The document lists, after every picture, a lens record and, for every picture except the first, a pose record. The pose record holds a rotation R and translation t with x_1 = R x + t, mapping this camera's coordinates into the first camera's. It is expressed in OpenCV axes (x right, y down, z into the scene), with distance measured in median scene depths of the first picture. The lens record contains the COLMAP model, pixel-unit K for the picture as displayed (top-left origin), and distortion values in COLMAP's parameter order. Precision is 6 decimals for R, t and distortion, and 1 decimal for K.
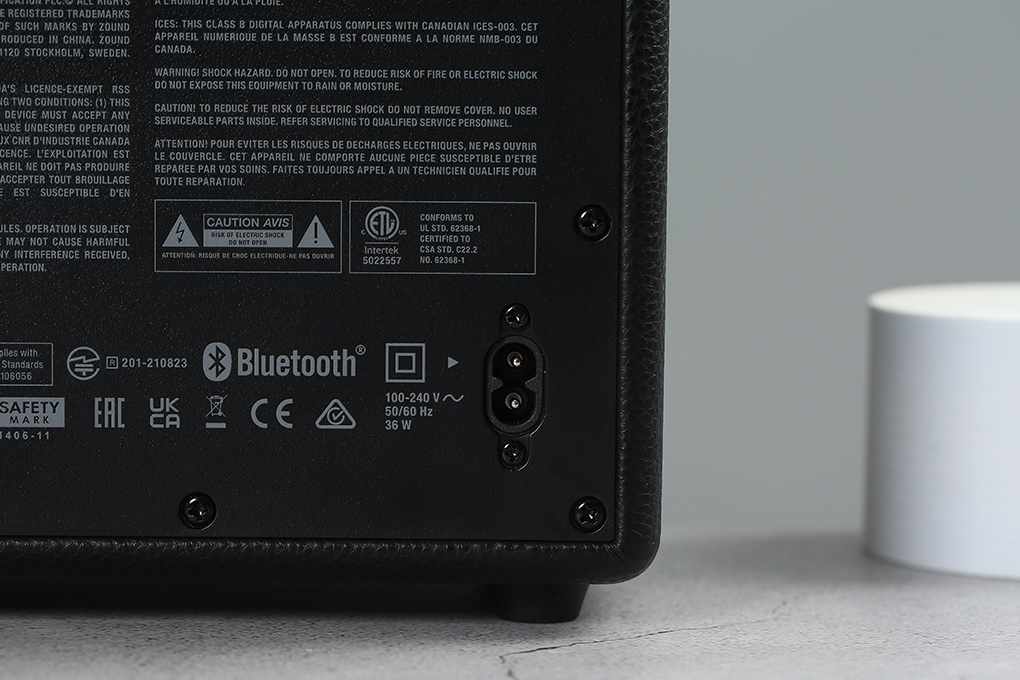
lens RADIAL K [[3459.0, 0, 510.0], [0, 3459.0, 340.0], [0, 0, 1]] dist [0.066380, -0.132346]
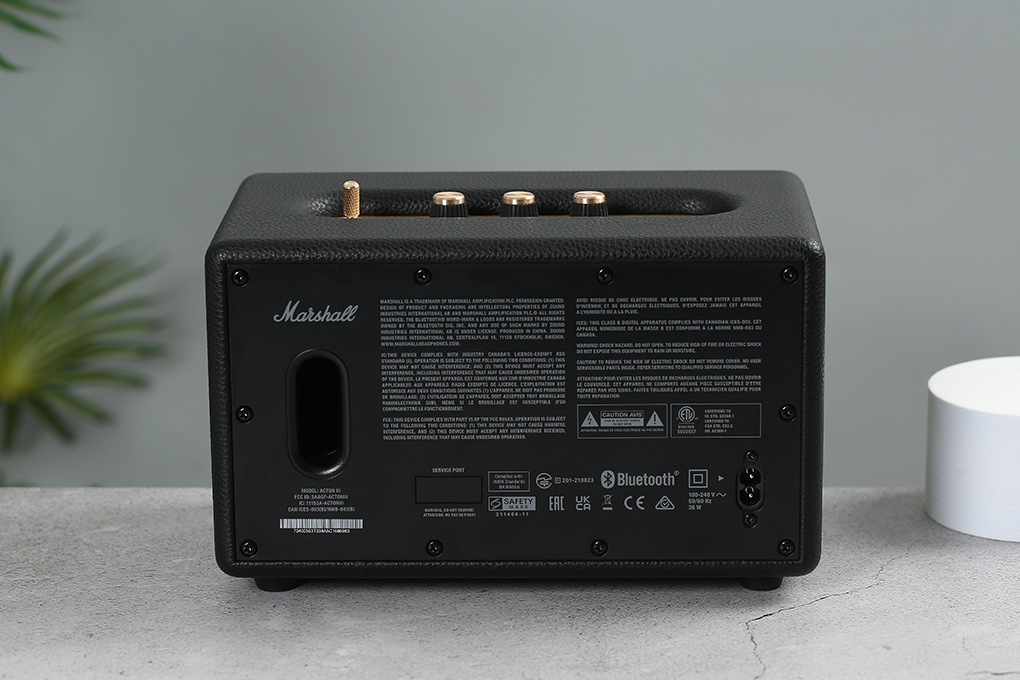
lens RADIAL K [[3459.0, 0, 510.0], [0, 3459.0, 340.0], [0, 0, 1]] dist [0.066380, -0.132346]
pose [[0.999094, -0.010475, -0.041246, -0.056839], [0.018061, 0.981983, 0.188106, -0.470766], [0.038532, -0.188680, 0.981282, -1.035515]]
